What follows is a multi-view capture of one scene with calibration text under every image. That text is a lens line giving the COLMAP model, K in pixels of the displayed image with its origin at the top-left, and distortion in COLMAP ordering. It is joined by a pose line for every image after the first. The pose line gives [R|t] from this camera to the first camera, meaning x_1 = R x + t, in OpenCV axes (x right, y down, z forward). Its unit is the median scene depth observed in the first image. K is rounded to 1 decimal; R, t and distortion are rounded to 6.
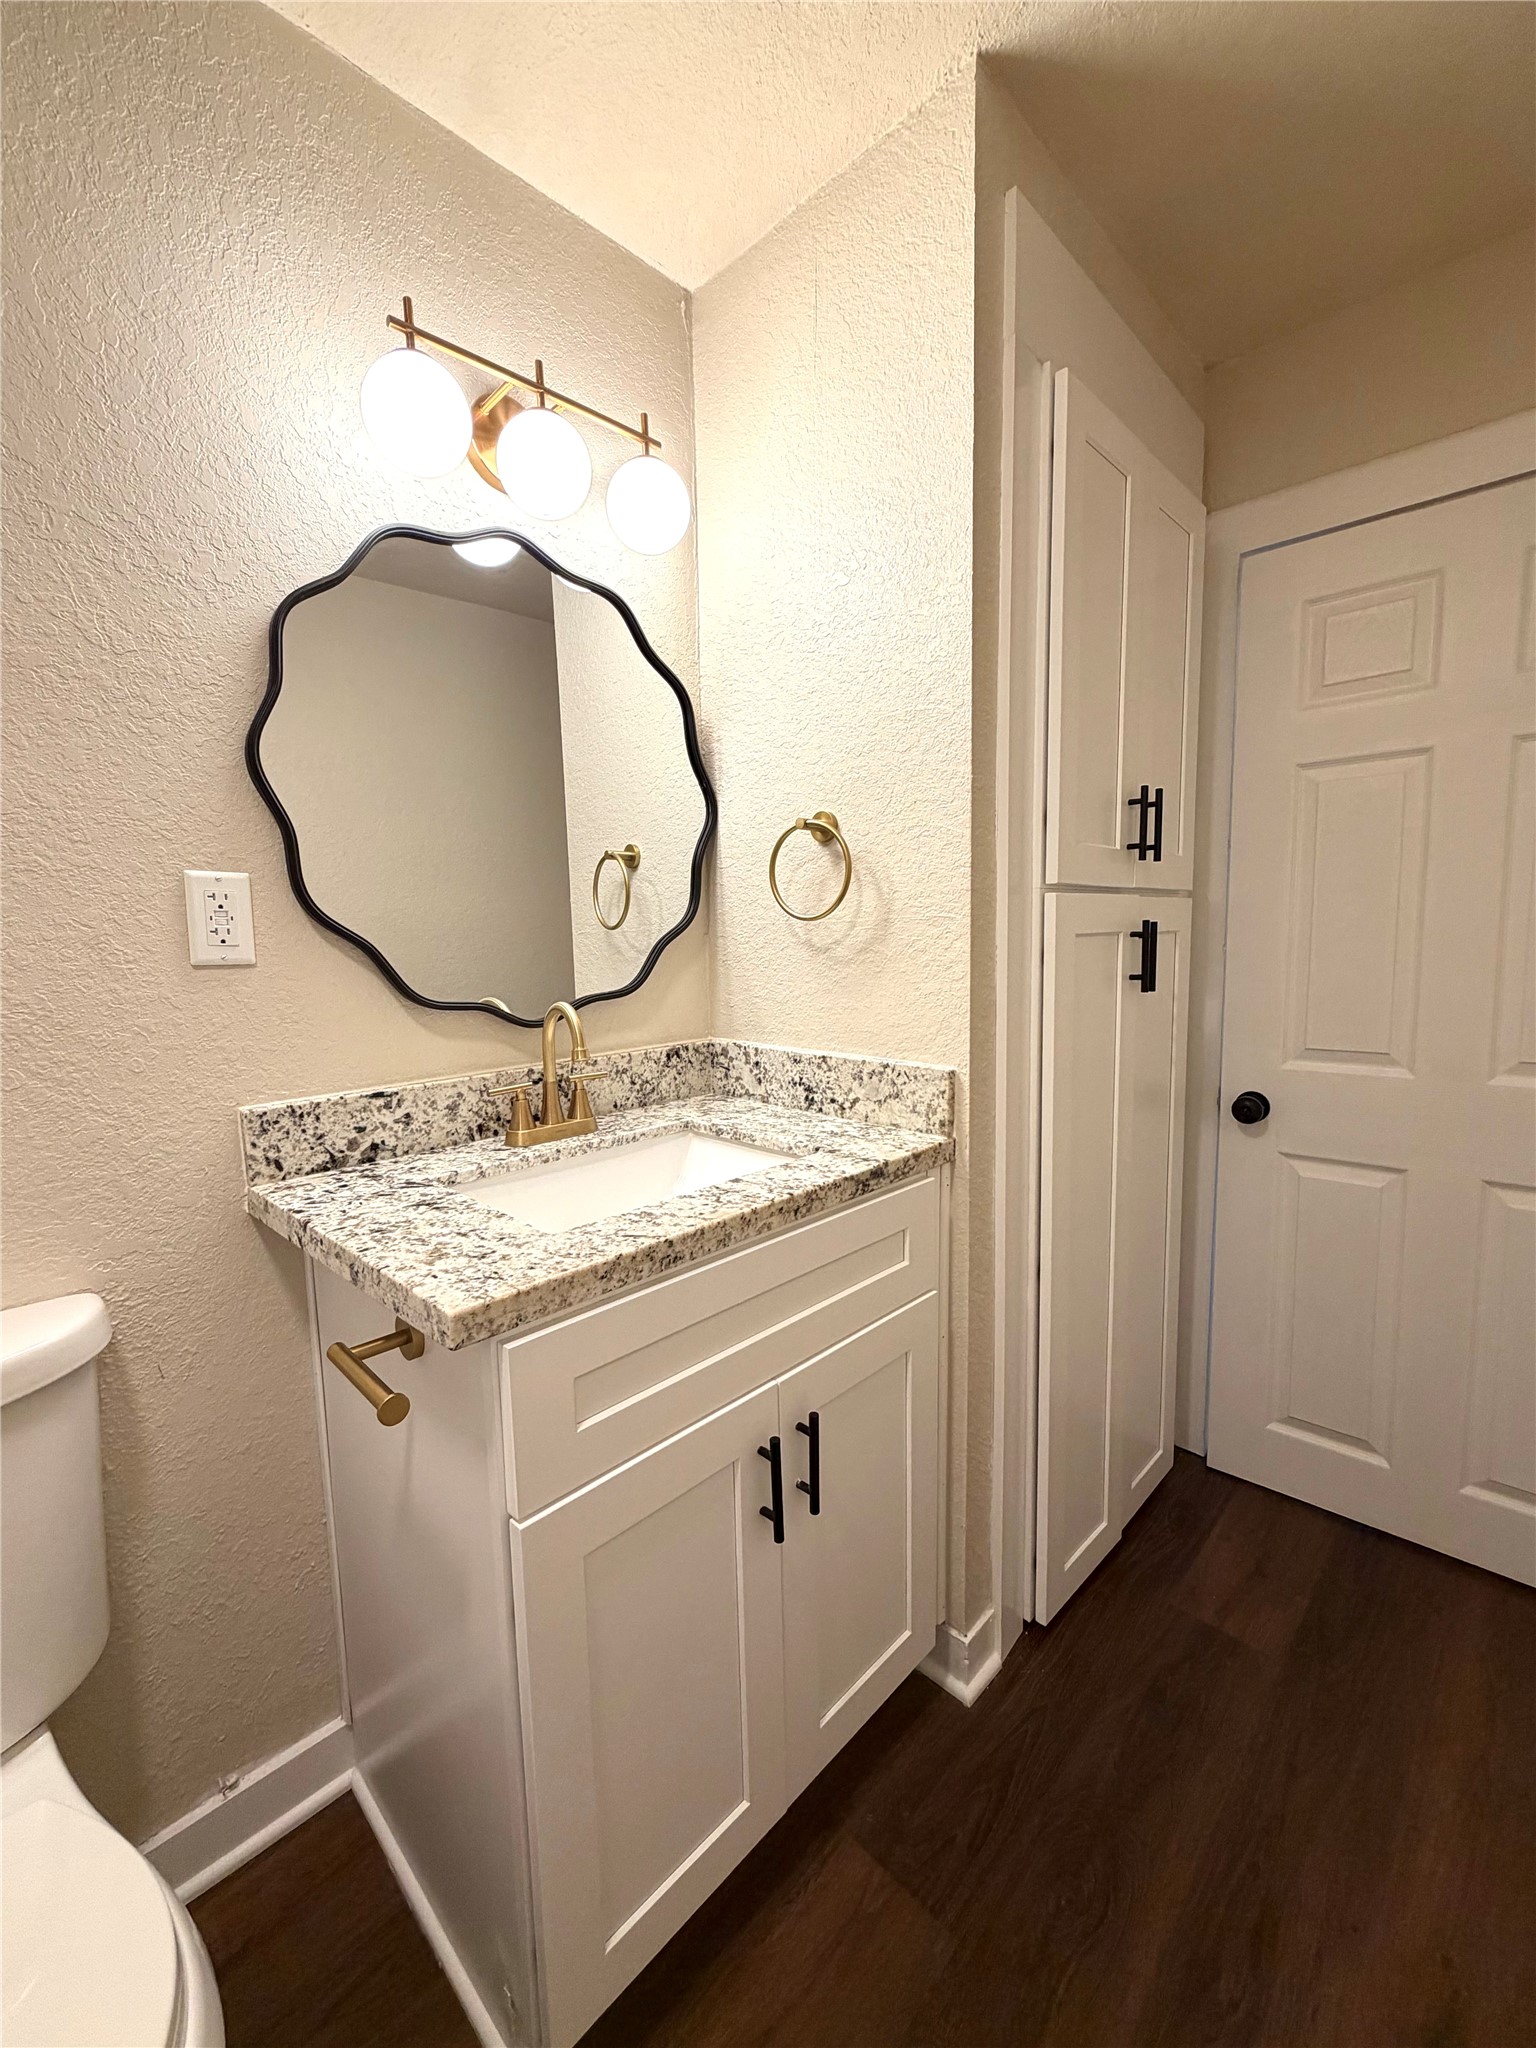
lens RADIAL K [[839.3, 0, 768.0], [0, 839.3, 1024.0], [0, 0, 1]] dist [0.001092, -0.000384]
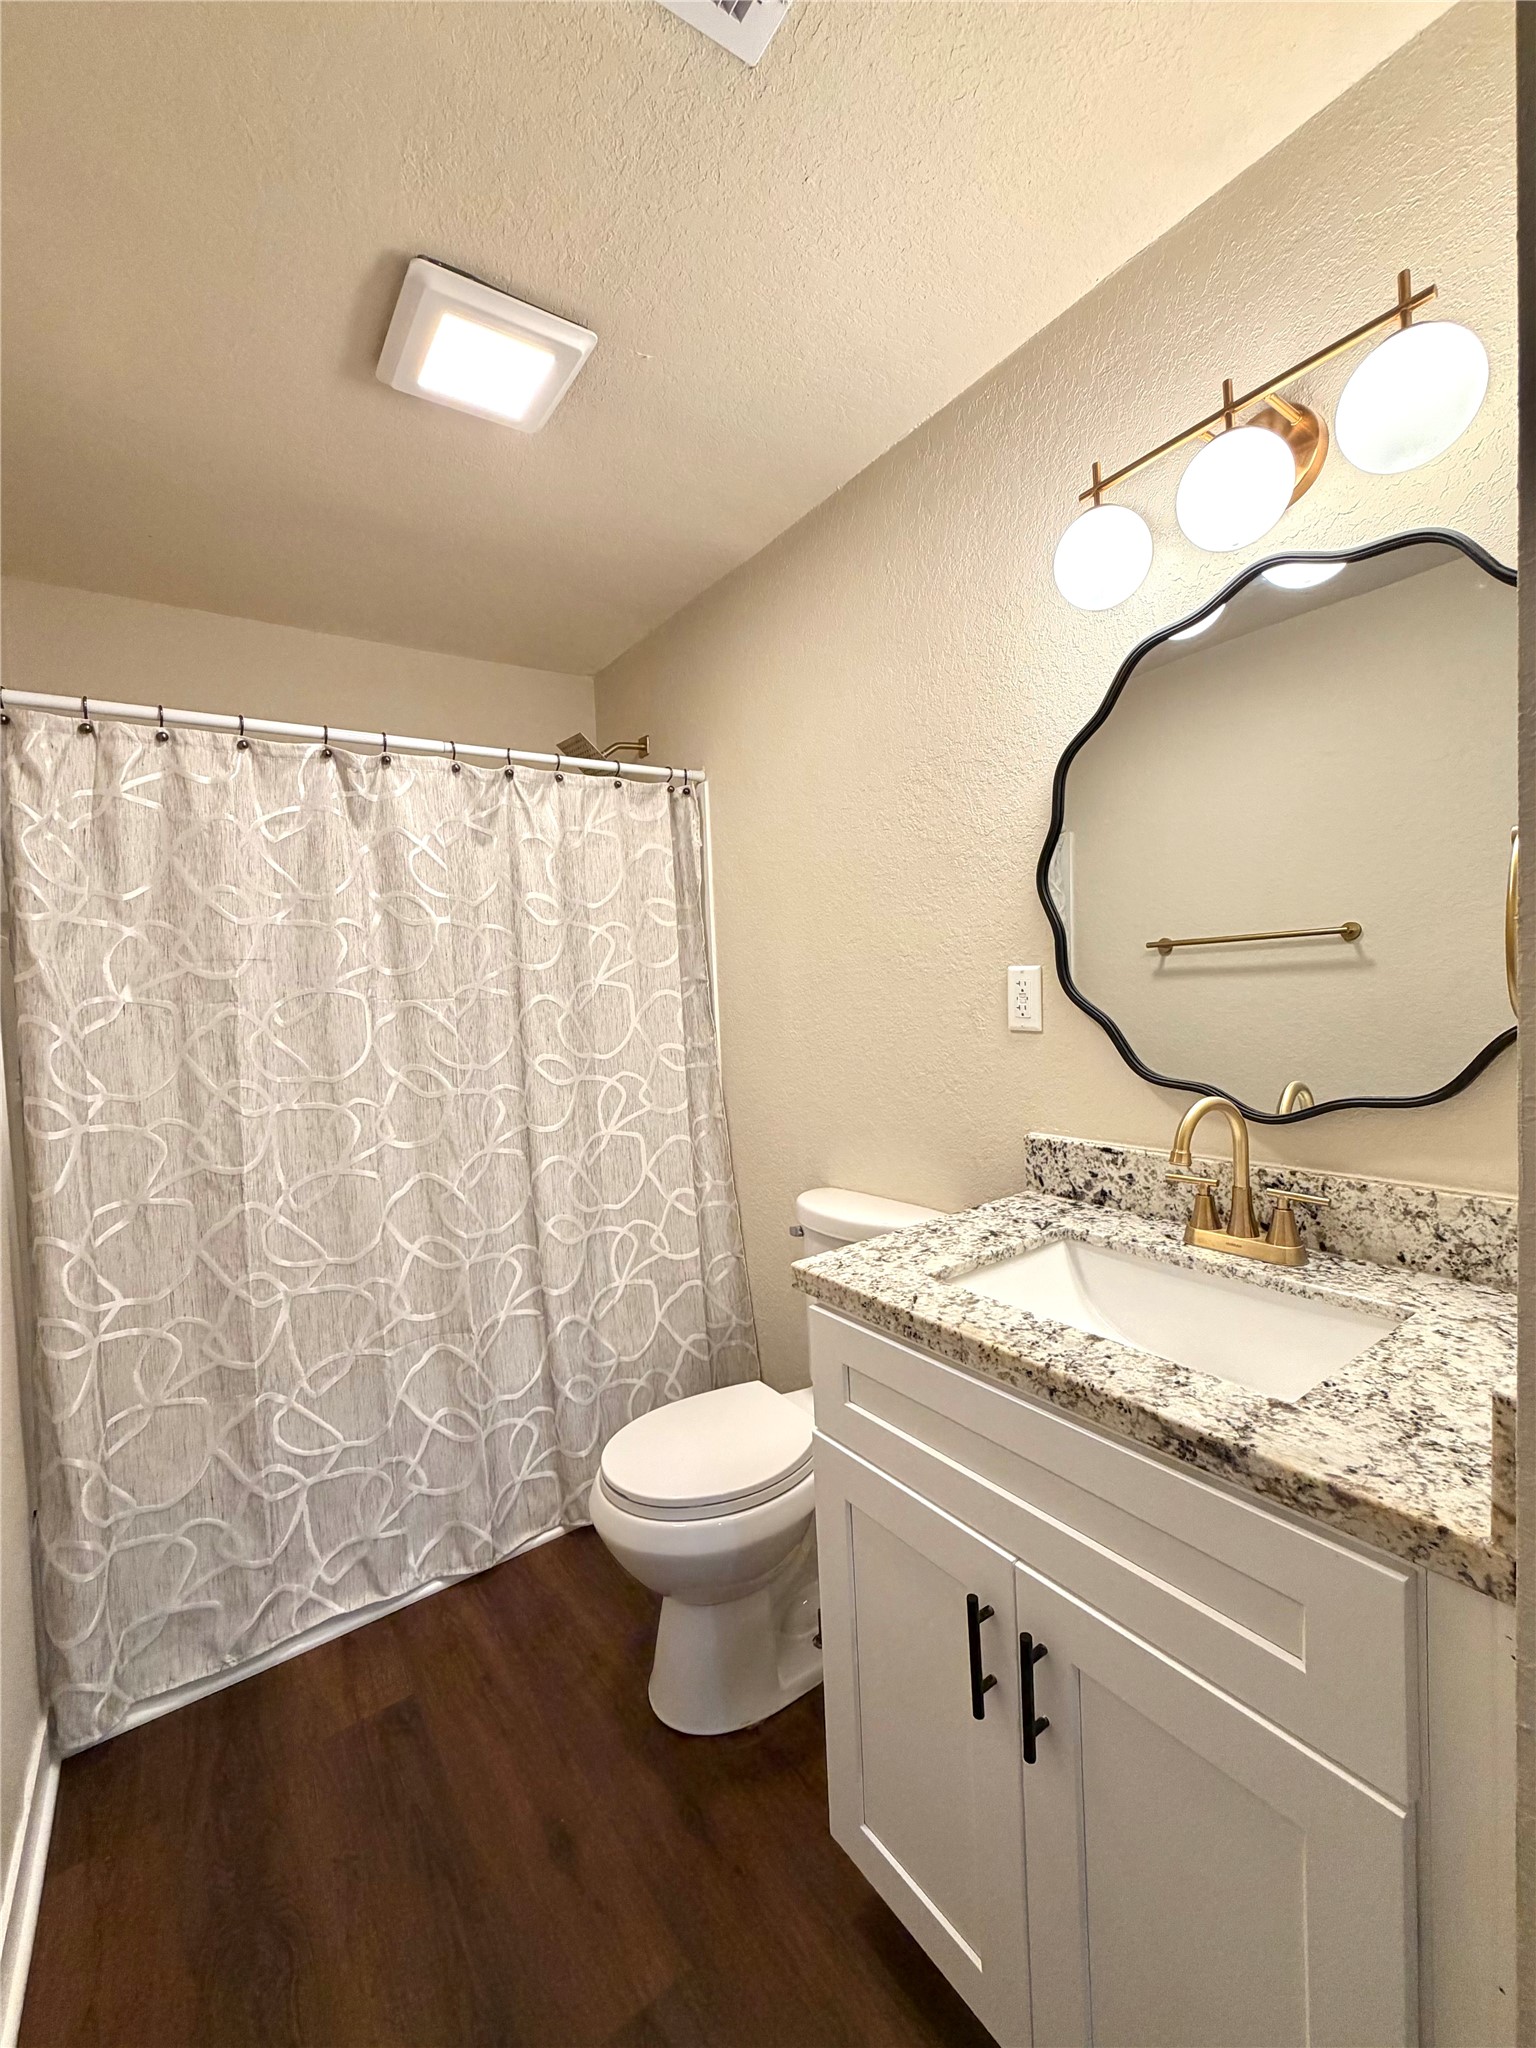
lens RADIAL K [[839.3, 0, 768.0], [0, 839.3, 1024.0], [0, 0, 1]] dist [0.001092, -0.000384]
pose [[-0.174917, 0.074139, -0.981788, 0.814979], [-0.060170, 0.994492, 0.085818, -0.175697], [0.982743, 0.074085, -0.169493, 0.802494]]
